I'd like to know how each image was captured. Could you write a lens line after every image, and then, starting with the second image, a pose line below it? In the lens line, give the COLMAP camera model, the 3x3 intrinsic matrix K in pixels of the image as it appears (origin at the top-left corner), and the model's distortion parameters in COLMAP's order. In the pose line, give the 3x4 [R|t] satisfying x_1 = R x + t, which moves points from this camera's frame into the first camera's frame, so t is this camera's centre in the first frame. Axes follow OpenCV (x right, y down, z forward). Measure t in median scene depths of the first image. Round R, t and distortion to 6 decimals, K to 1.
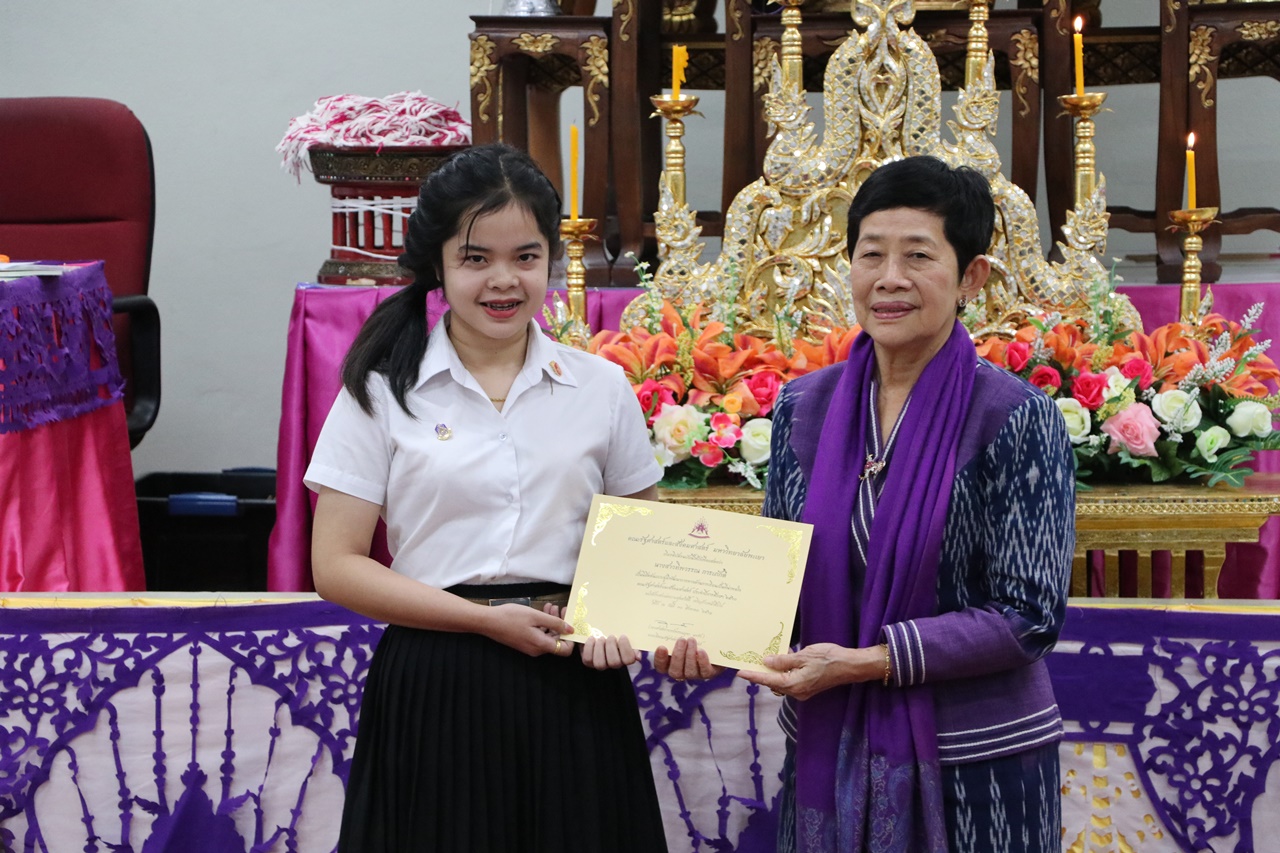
lens RADIAL K [[5690.6, 0, 633.7], [0, 5690.6, 447.8], [0, 0, 1]] dist [1.141158, 7.620558]
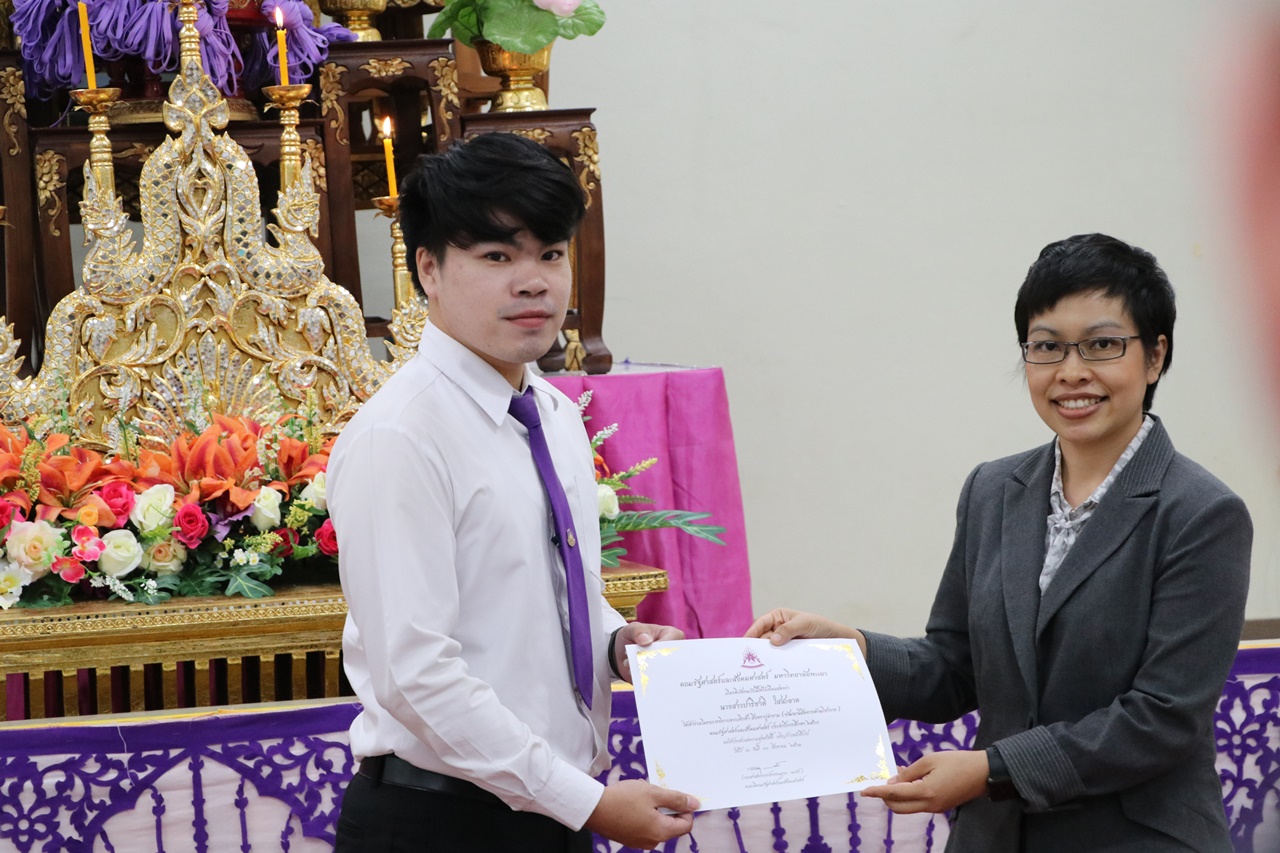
lens RADIAL K [[4327.3, 0, 648.7], [0, 4327.3, 444.9], [0, 0, 1]] dist [0.738275, 2.048809]
pose [[0.952160, -0.050866, 0.301338, -0.112829], [0.062999, 0.997542, -0.030678, 0.008757], [-0.299037, 0.048194, 0.953024, 0.258363]]
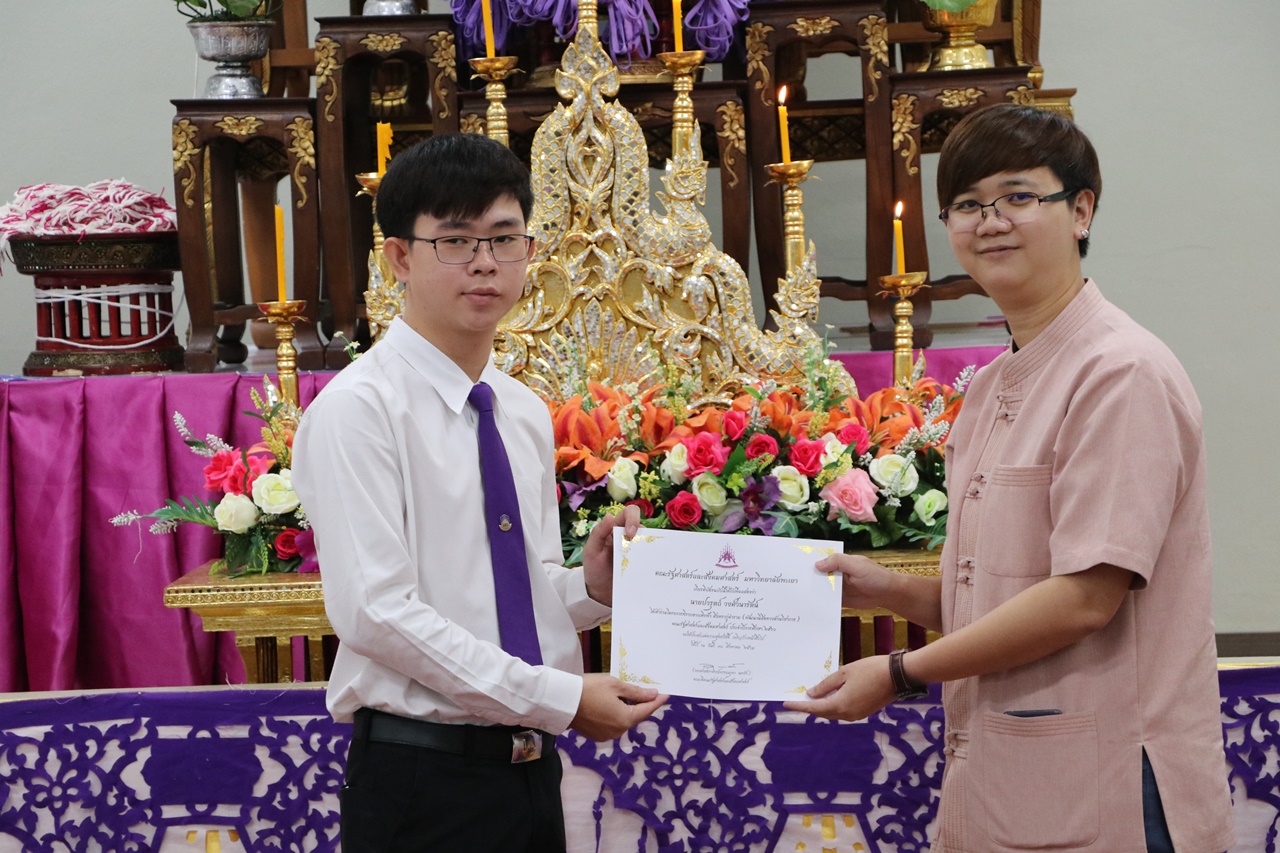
lens RADIAL K [[5078.6, 0, 648.6], [0, 5078.6, 441.3], [0, 0, 1]] dist [0.966710, 3.402193]
pose [[0.998477, -0.032213, 0.044793, 0.012443], [0.033115, 0.999260, -0.019556, 0.003431], [-0.044130, 0.021010, 0.998805, 0.119079]]
